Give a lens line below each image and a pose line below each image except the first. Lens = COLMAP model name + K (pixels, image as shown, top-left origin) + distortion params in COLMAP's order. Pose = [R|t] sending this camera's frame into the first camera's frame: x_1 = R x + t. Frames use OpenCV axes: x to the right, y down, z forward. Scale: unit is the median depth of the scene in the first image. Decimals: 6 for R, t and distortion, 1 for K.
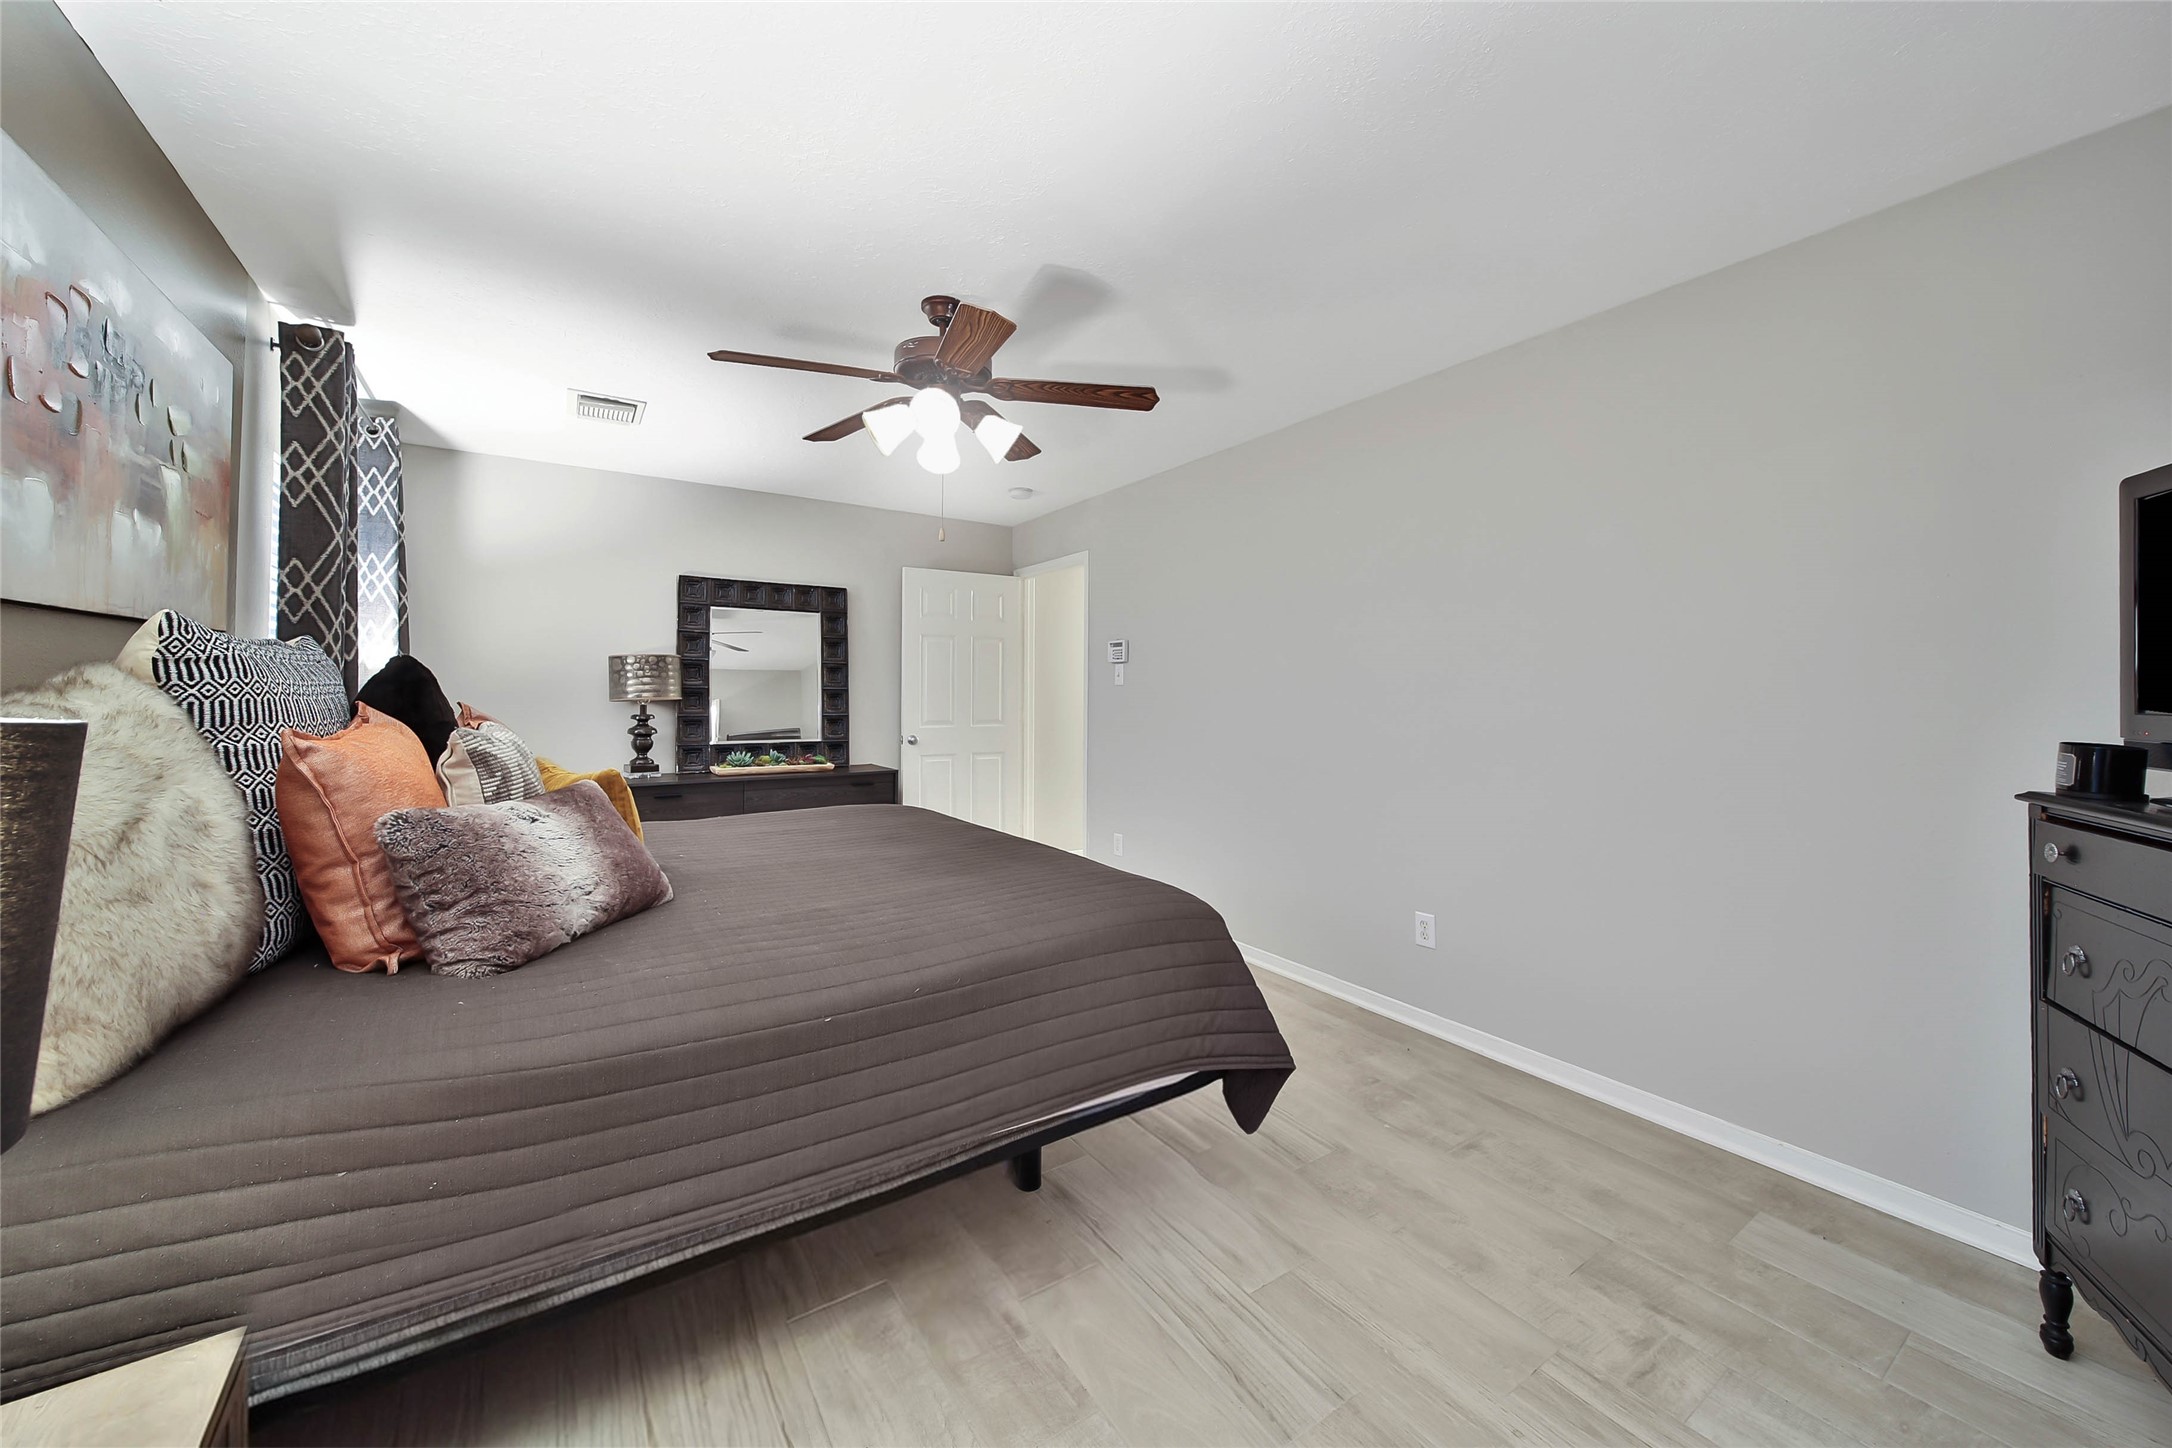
lens RADIAL K [[783.7, 0, 1086.0], [0, 783.7, 724.0], [0, 0, 1]] dist [-0.000093, 0.000029]
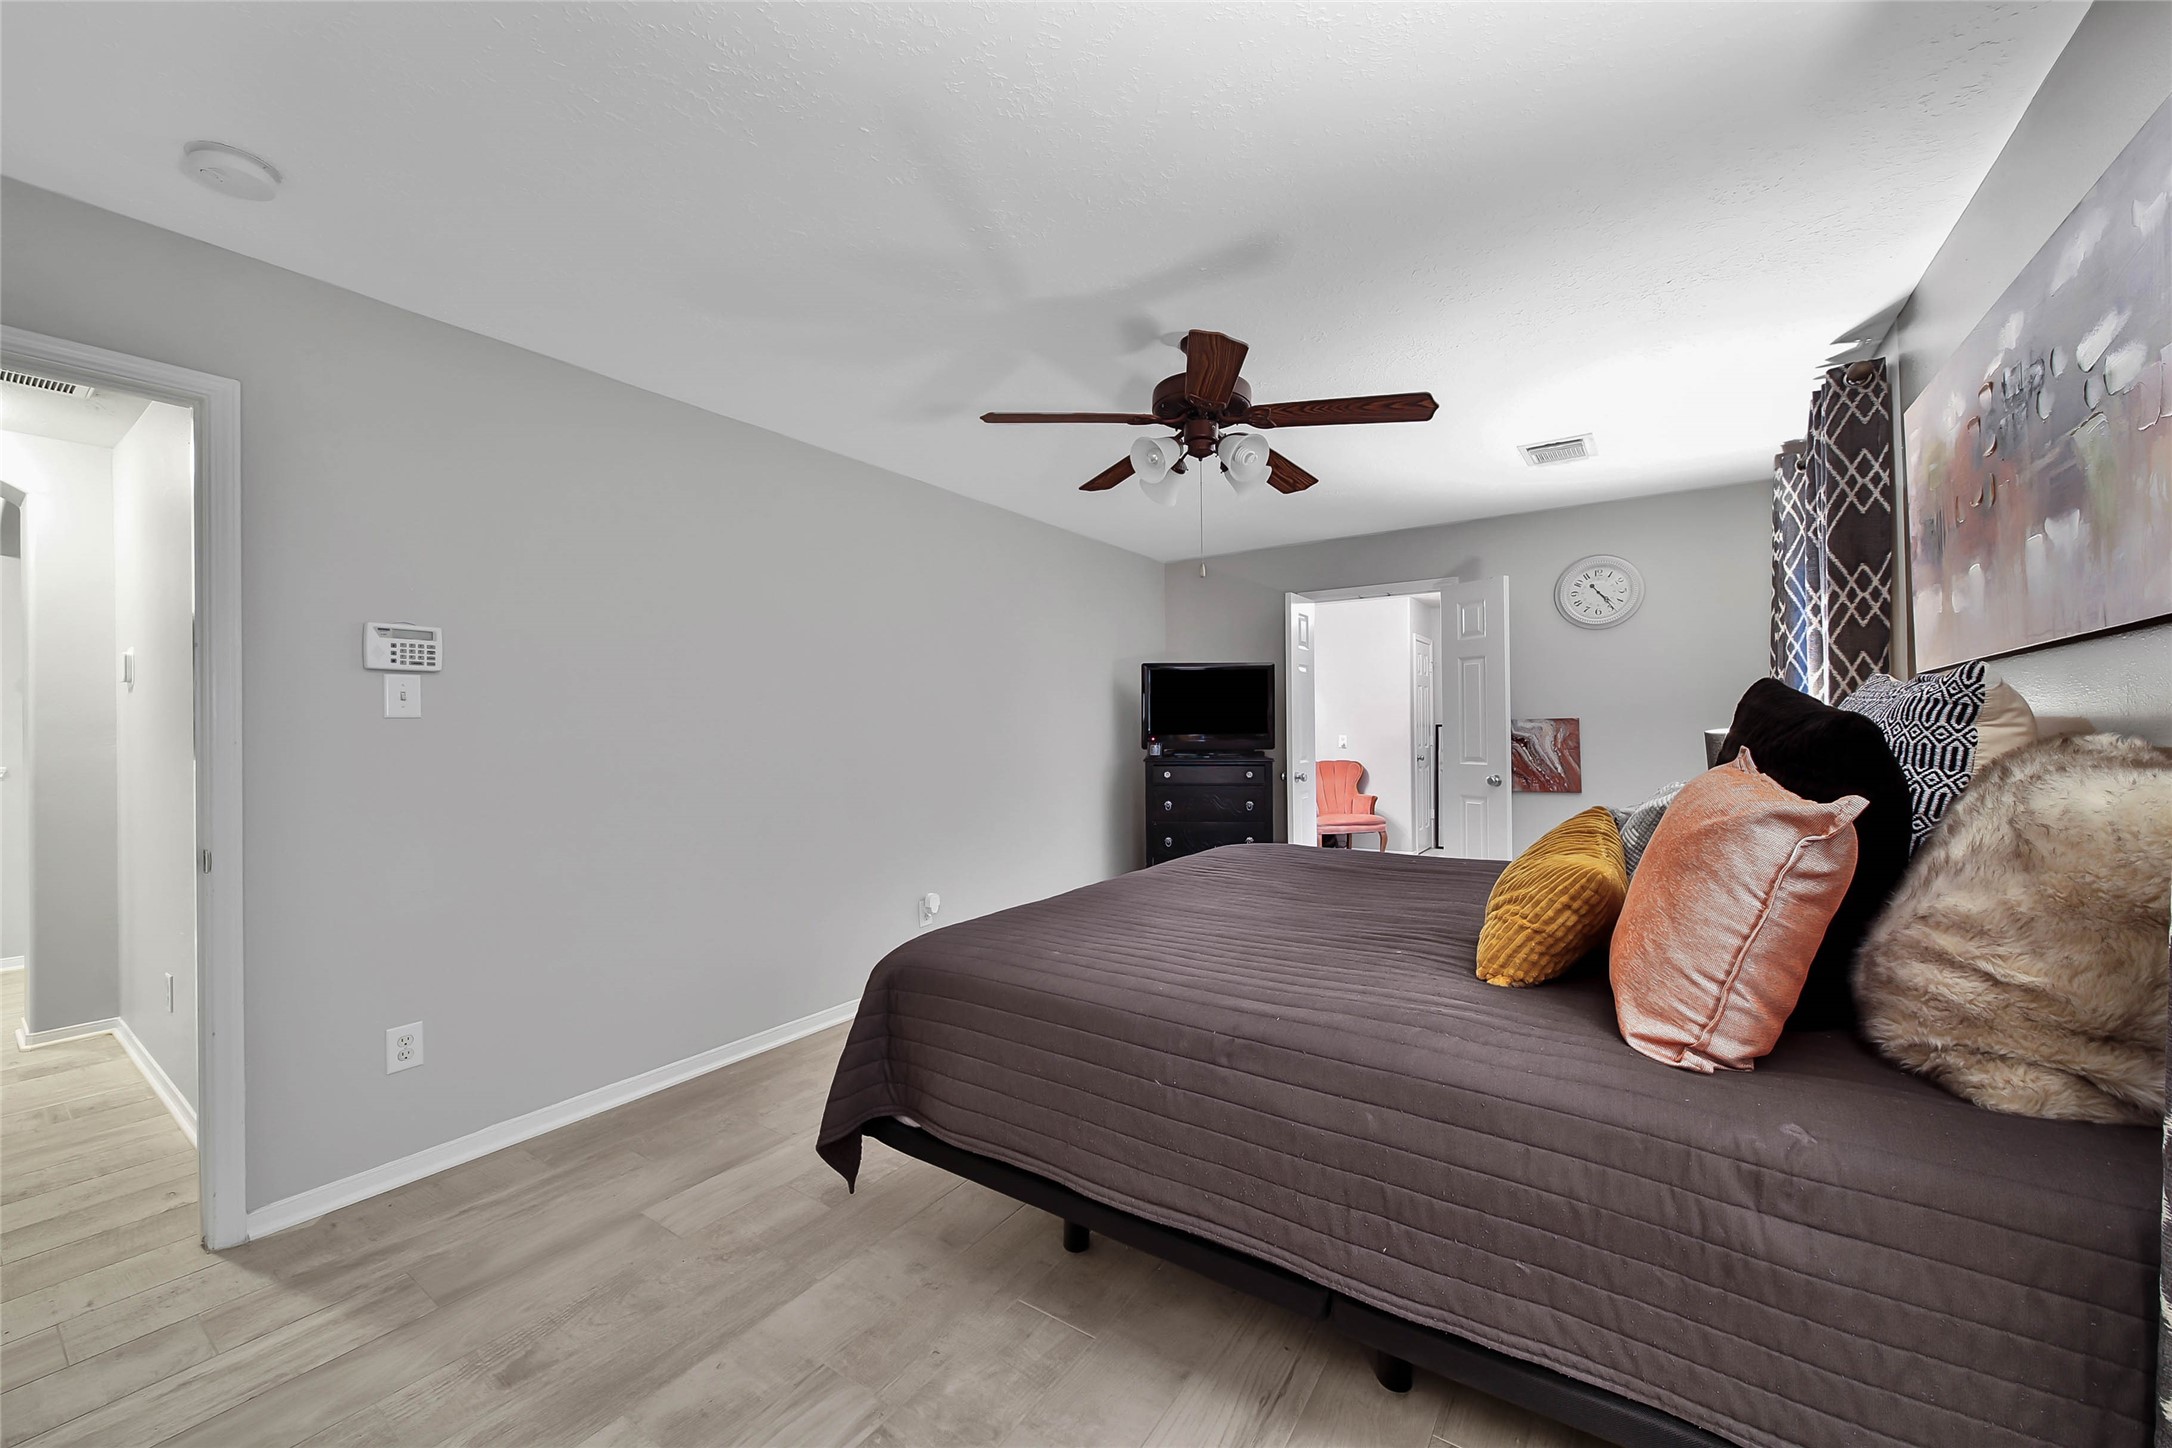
lens RADIAL K [[783.7, 0, 1086.0], [0, 783.7, 724.0], [0, 0, 1]] dist [-0.000093, 0.000029]
pose [[-0.301151, 0.009735, 0.953527, -0.659495], [0.024615, 0.999694, -0.002432, -0.036197], [-0.953259, 0.022739, -0.301298, 0.842118]]
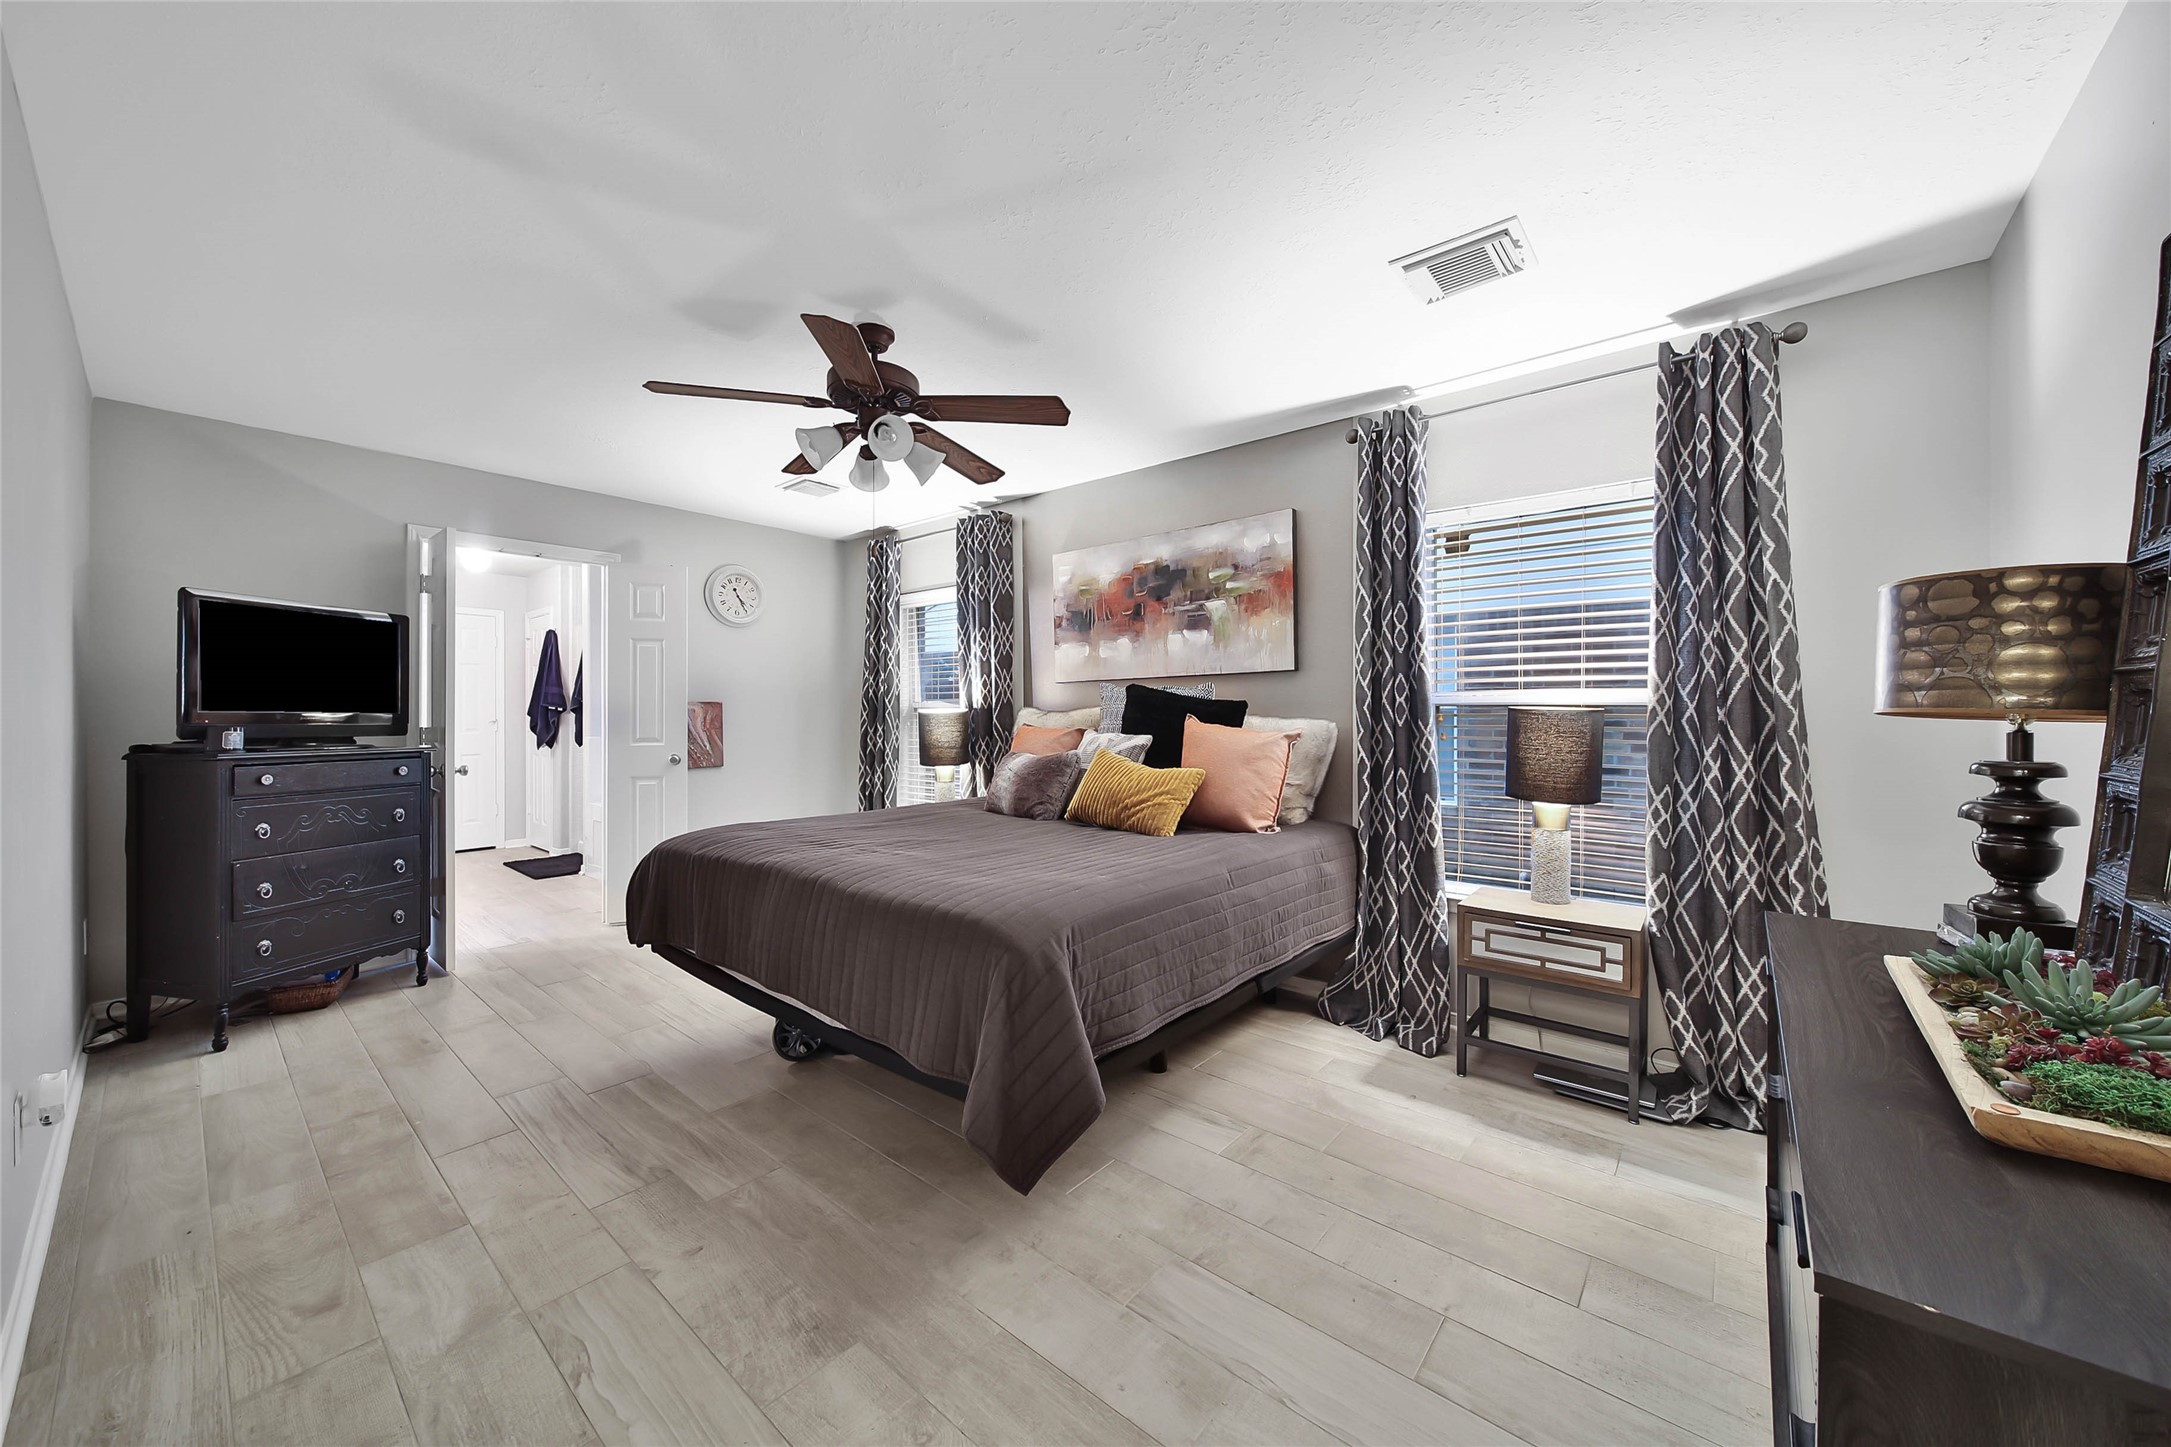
lens RADIAL K [[803.9, 0, 1085.5], [0, 803.9, 723.5], [0, 0, 1]] dist [0.000375, 0.000005]
pose [[-0.980174, 0.003570, -0.198104, -0.162433], [-0.002268, 0.999570, 0.029232, -0.033994], [0.198124, 0.029102, -0.979745, 1.235126]]
